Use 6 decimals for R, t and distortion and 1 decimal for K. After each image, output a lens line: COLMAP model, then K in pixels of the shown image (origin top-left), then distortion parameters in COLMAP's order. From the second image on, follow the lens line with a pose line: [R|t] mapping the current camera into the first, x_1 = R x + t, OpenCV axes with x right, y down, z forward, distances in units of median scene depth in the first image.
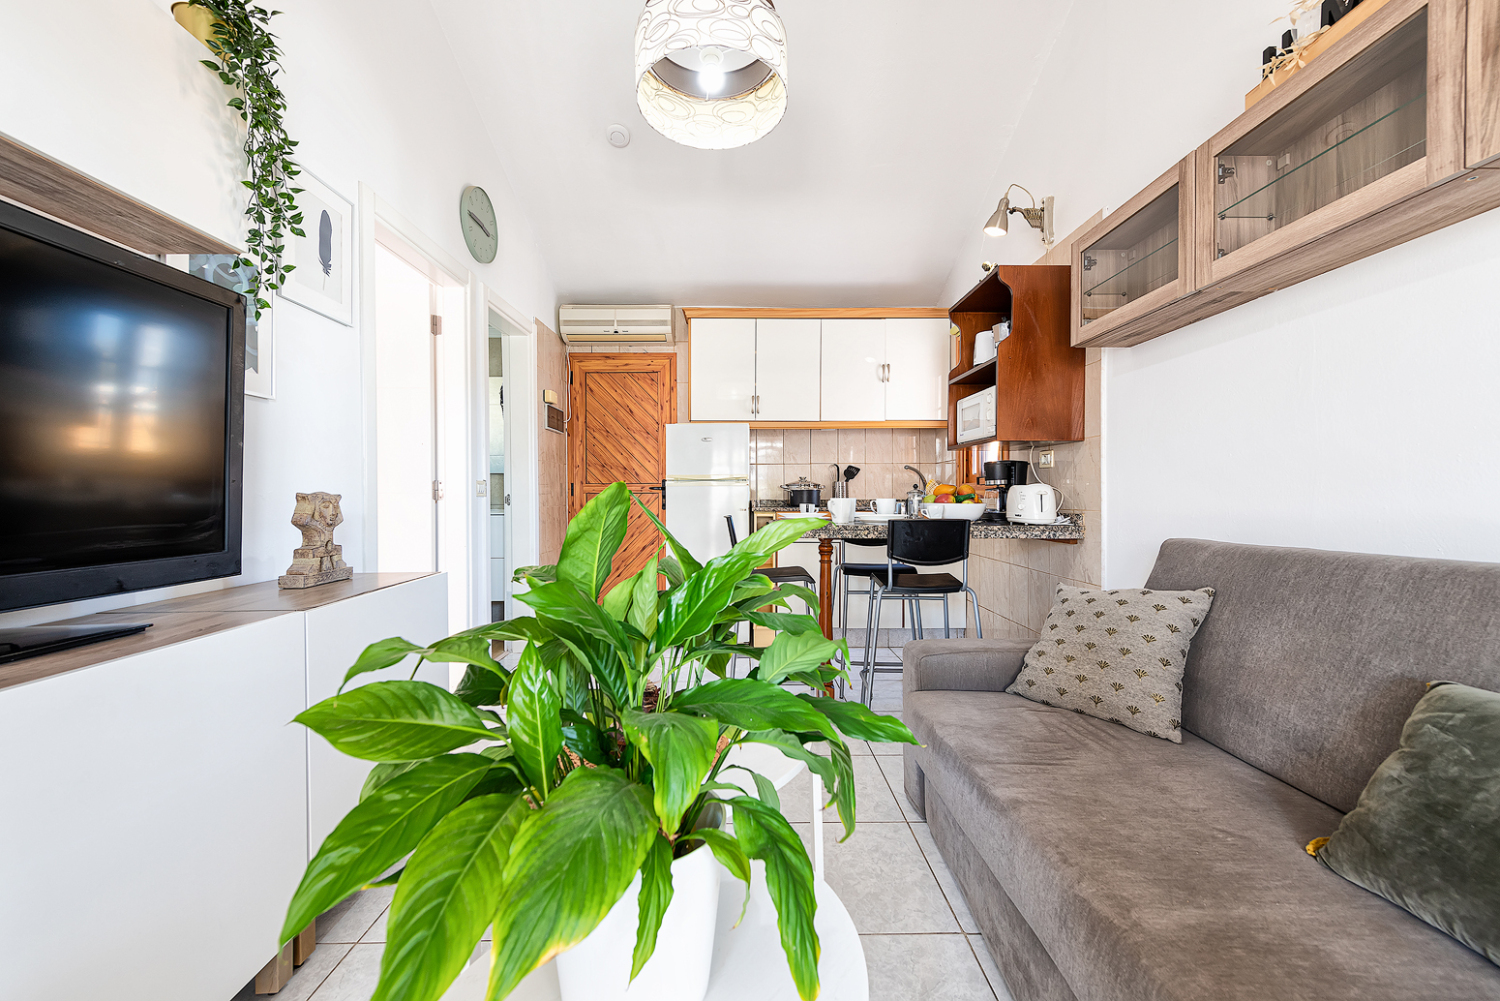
lens RADIAL K [[585.9, 0, 746.5], [0, 585.9, 498.4], [0, 0, 1]] dist [0.001551, -0.000331]
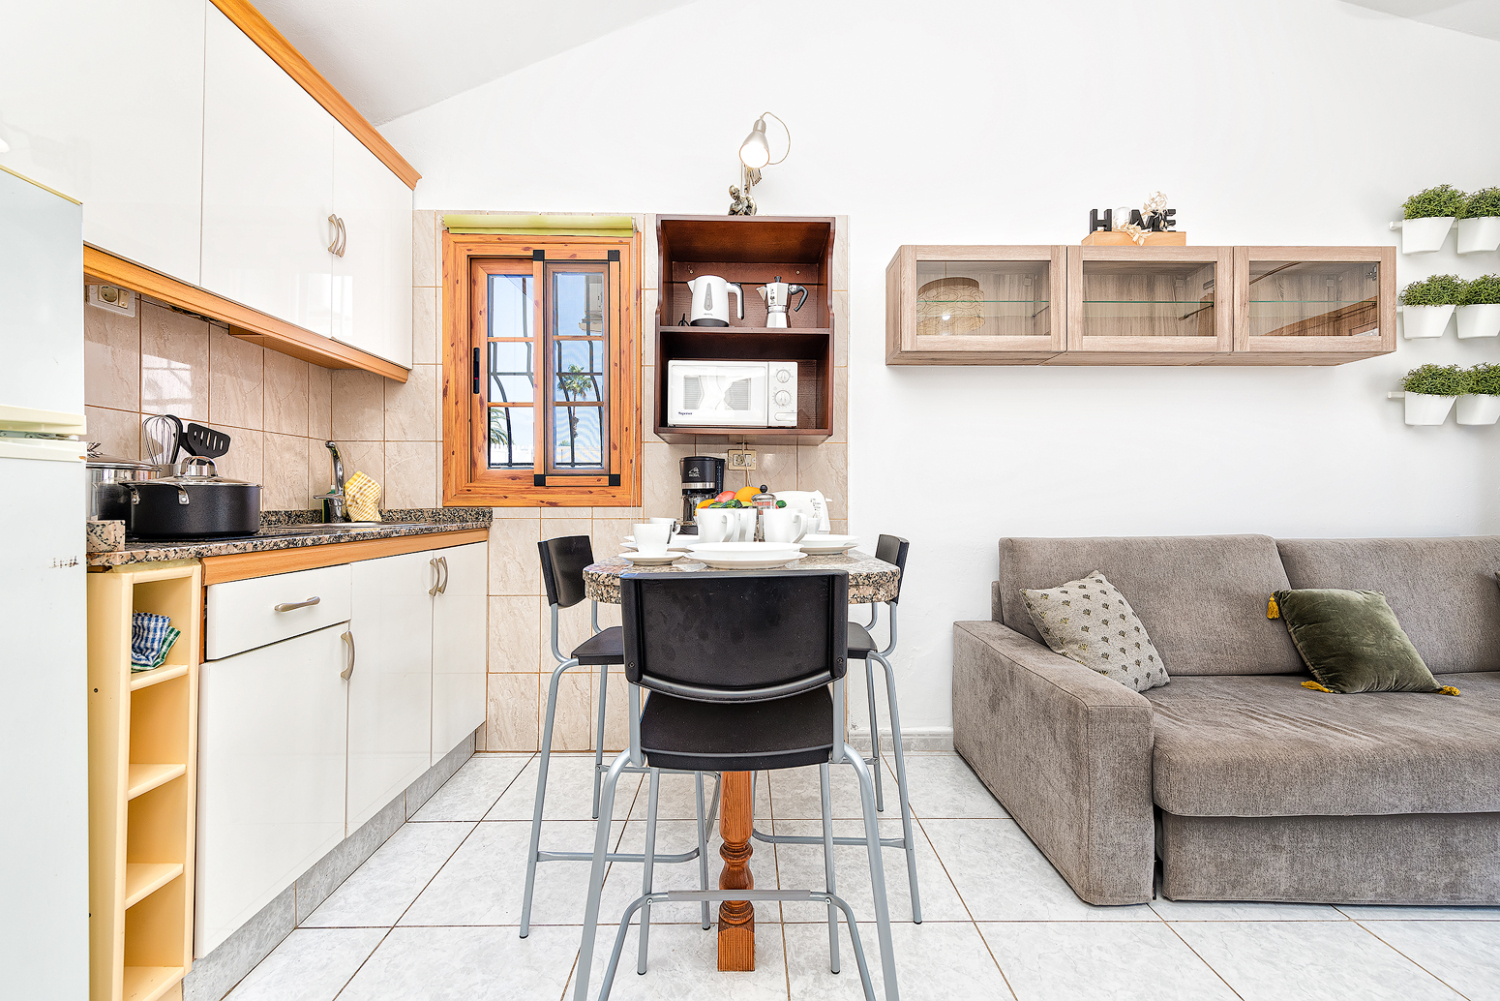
lens RADIAL K [[585.9, 0, 746.5], [0, 585.9, 498.4], [0, 0, 1]] dist [0.001551, -0.000331]
pose [[0.001087, 0.011248, 0.999936, -0.561595], [0.003664, 0.999930, -0.011252, -0.004397], [-0.999993, 0.003676, 0.001046, 1.709868]]
